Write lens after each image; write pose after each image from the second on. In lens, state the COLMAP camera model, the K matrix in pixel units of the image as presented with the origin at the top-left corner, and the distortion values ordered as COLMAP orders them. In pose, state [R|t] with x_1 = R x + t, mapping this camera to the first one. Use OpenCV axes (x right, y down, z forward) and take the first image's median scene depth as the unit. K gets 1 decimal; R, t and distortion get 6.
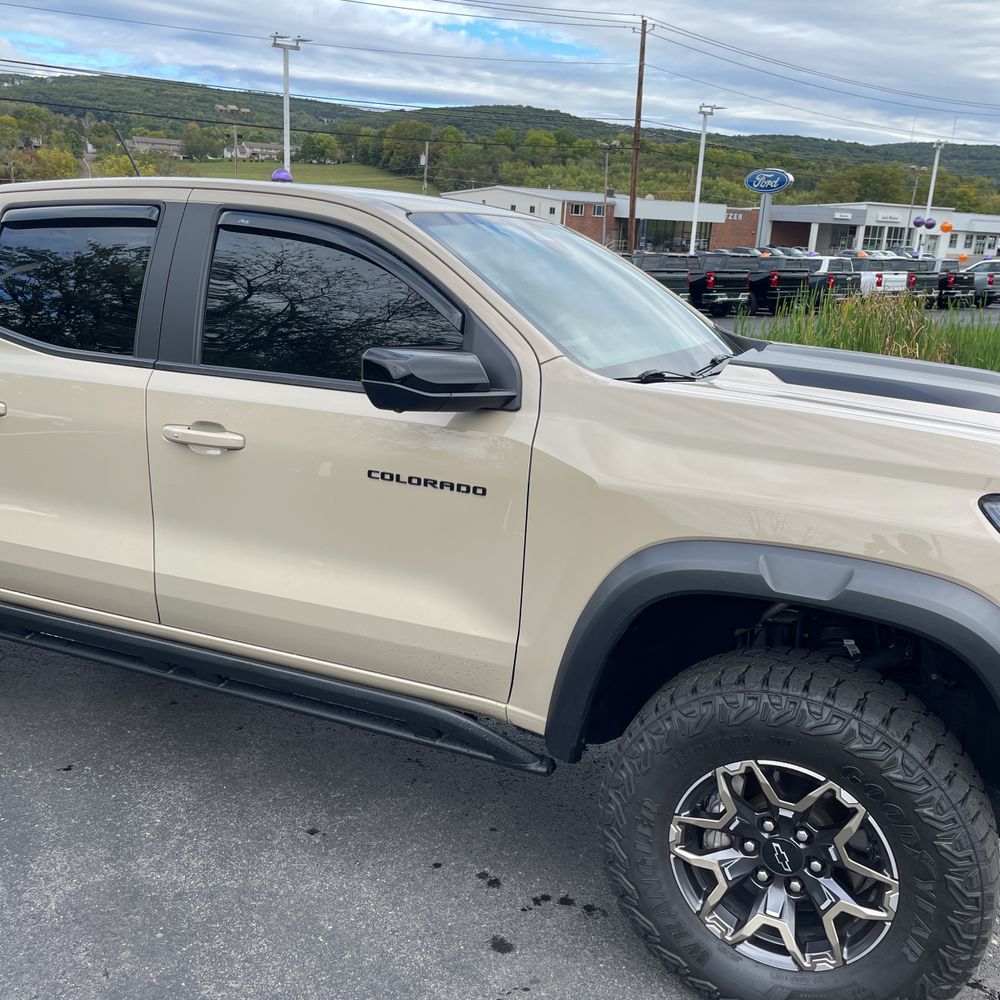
lens RADIAL K [[1003.3, 0, 501.5], [0, 1003.3, 494.0], [0, 0, 1]] dist [0.099265, -0.131697]
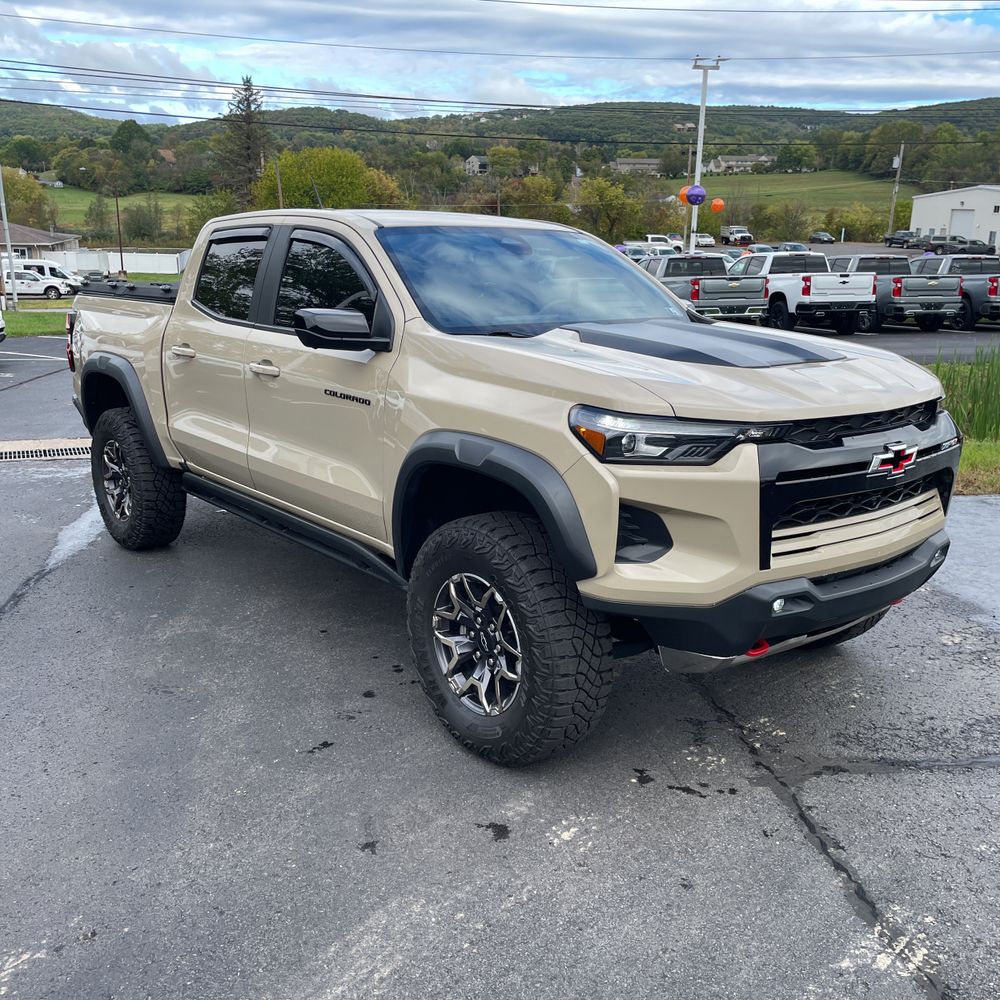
lens RADIAL K [[1006.2, 0, 494.4], [0, 1006.2, 499.4], [0, 0, 1]] dist [0.091008, -0.123553]
pose [[0.901993, 0.084481, -0.423406, 0.743684], [-0.087469, 0.996090, 0.012410, 0.099053], [0.422799, 0.025841, 0.905855, -0.309252]]
